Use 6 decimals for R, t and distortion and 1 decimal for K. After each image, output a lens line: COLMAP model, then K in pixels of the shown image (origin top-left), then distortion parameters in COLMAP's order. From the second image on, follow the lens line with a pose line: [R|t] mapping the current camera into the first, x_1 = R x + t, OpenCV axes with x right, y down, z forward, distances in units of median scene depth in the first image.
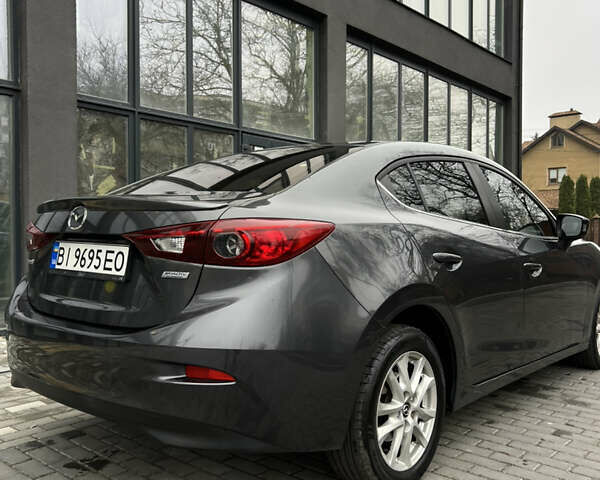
lens RADIAL K [[606.8, 0, 300.0], [0, 606.8, 240.0], [0, 0, 1]] dist [0.100498, -0.230399]
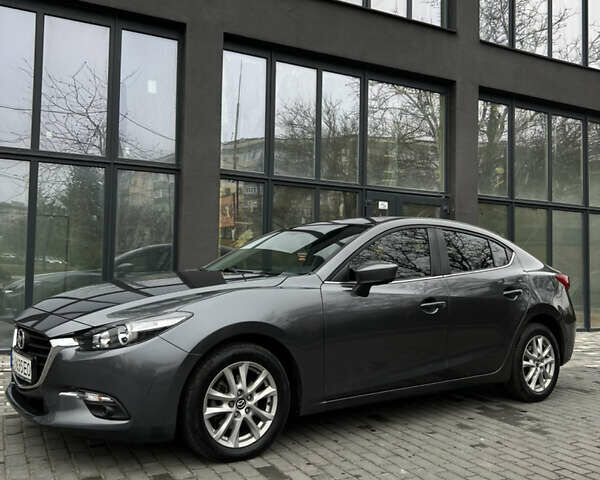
lens RADIAL K [[605.4, 0, 303.2], [0, 605.4, 230.5], [0, 0, 1]] dist [0.091302, -0.180554]
pose [[0.925805, -0.008371, -0.377908, 0.230234], [-0.025168, 0.996171, -0.083723, 0.001348], [0.377162, 0.087023, 0.922050, -0.111061]]
